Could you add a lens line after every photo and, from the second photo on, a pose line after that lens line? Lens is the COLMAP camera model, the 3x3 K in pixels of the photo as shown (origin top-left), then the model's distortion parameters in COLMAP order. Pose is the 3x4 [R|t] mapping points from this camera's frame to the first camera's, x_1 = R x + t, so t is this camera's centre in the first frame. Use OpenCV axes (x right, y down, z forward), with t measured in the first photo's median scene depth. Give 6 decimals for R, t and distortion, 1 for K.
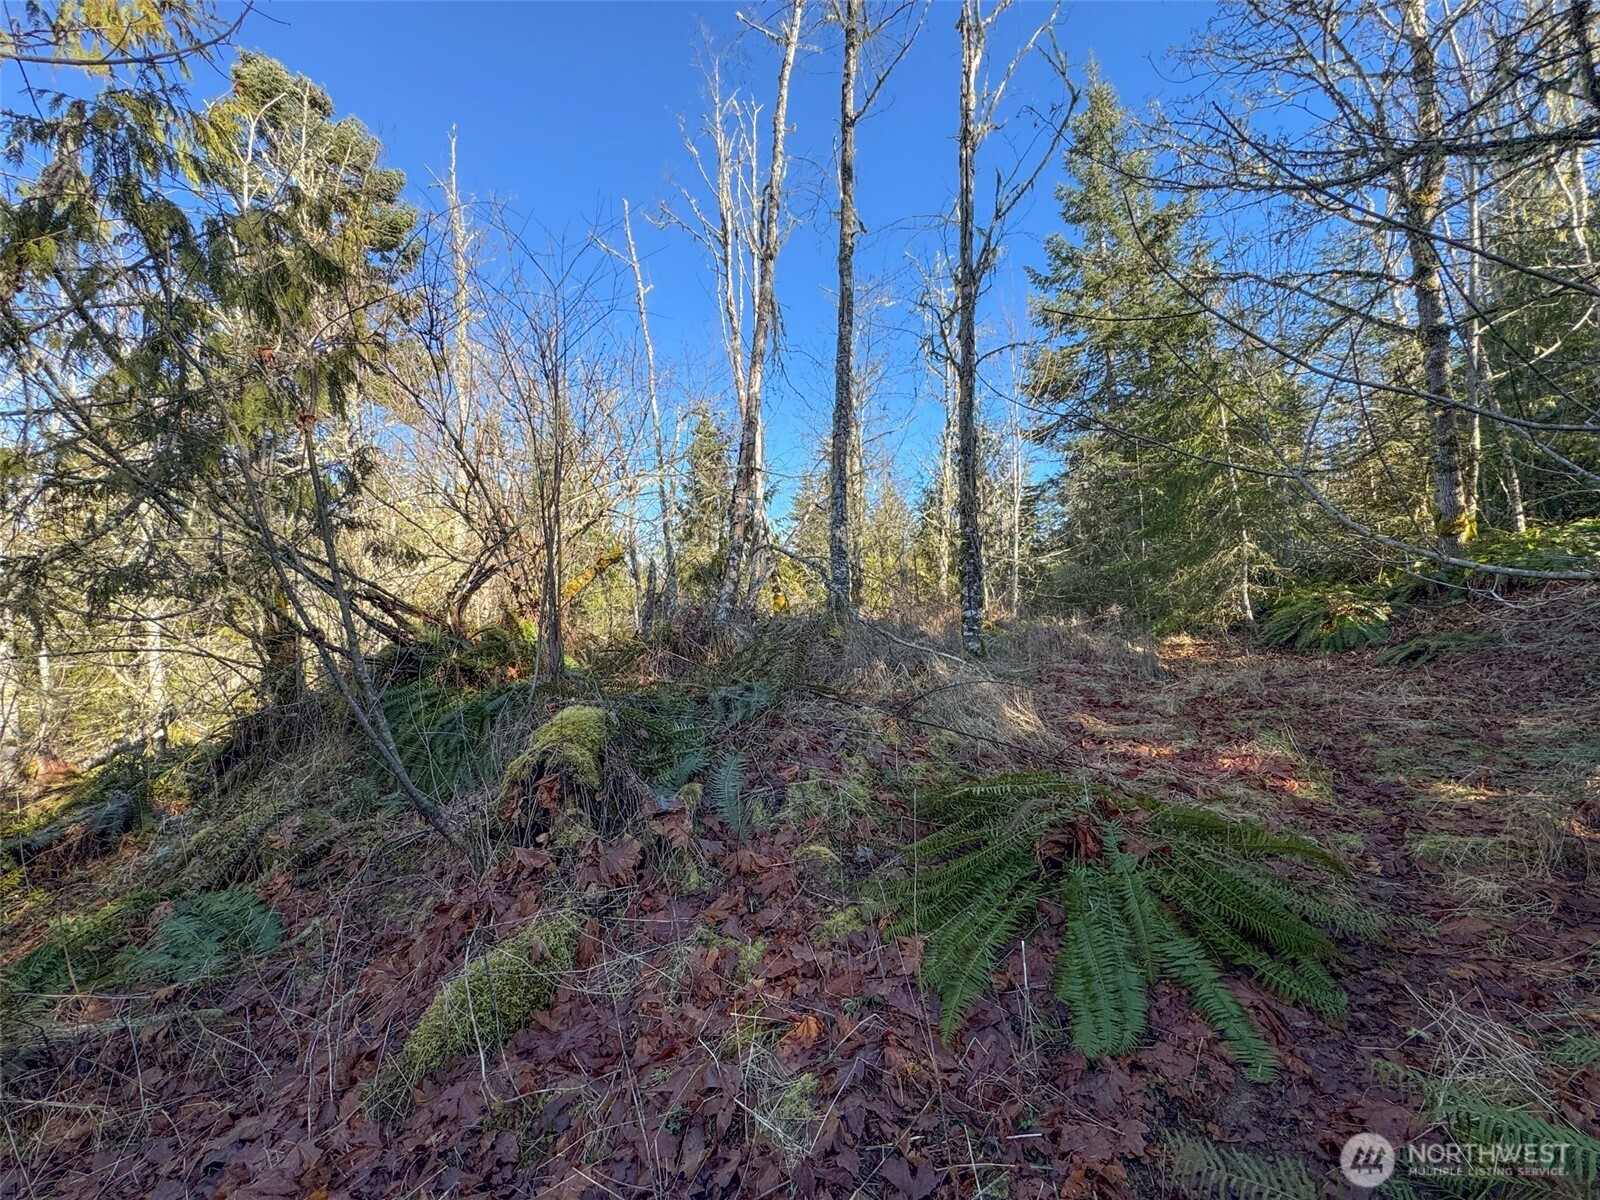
lens RADIAL K [[642.5, 0, 801.9], [0, 642.5, 594.8], [0, 0, 1]] dist [0.002931, 0.000115]
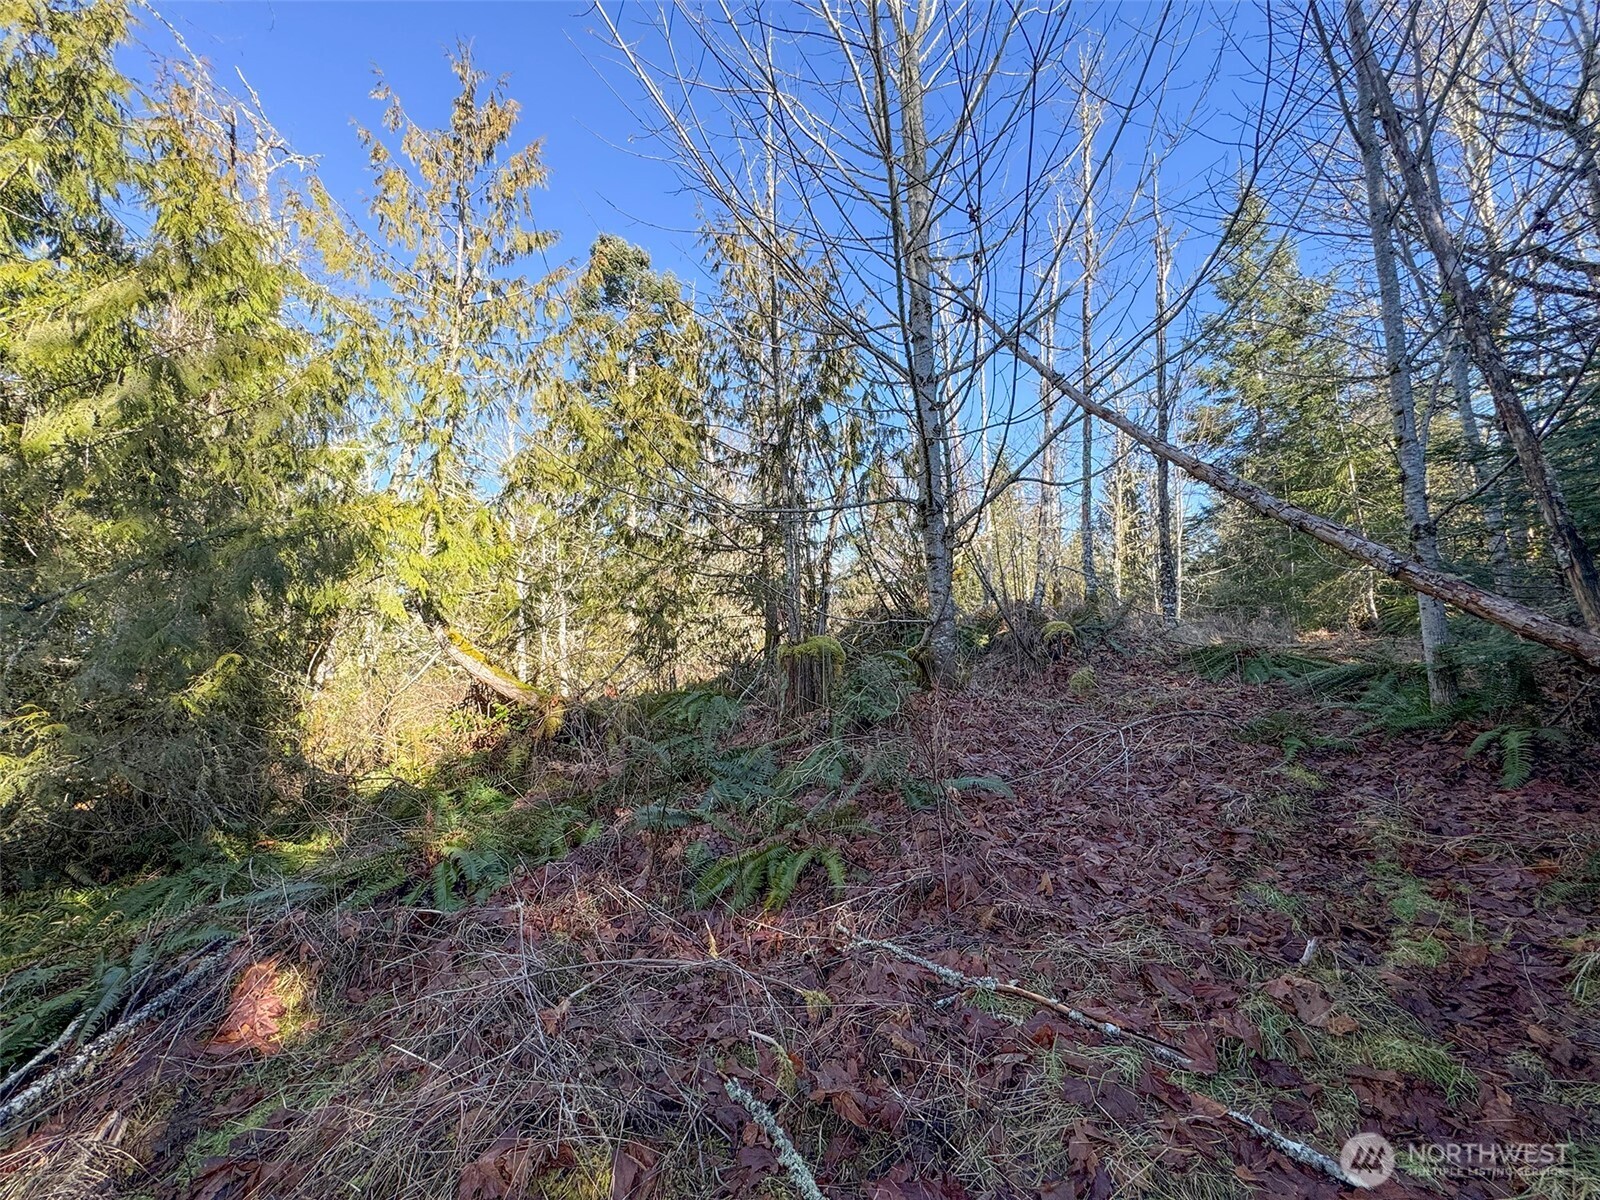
lens RADIAL K [[642.5, 0, 797.8], [0, 642.5, 600.0], [0, 0, 1]] dist [0.002931, 0.000115]
pose [[0.983710, 0.003523, -0.179729, -0.266290], [-0.008337, 0.999626, -0.026038, 0.044398], [0.179570, 0.027112, 0.983371, -0.569182]]
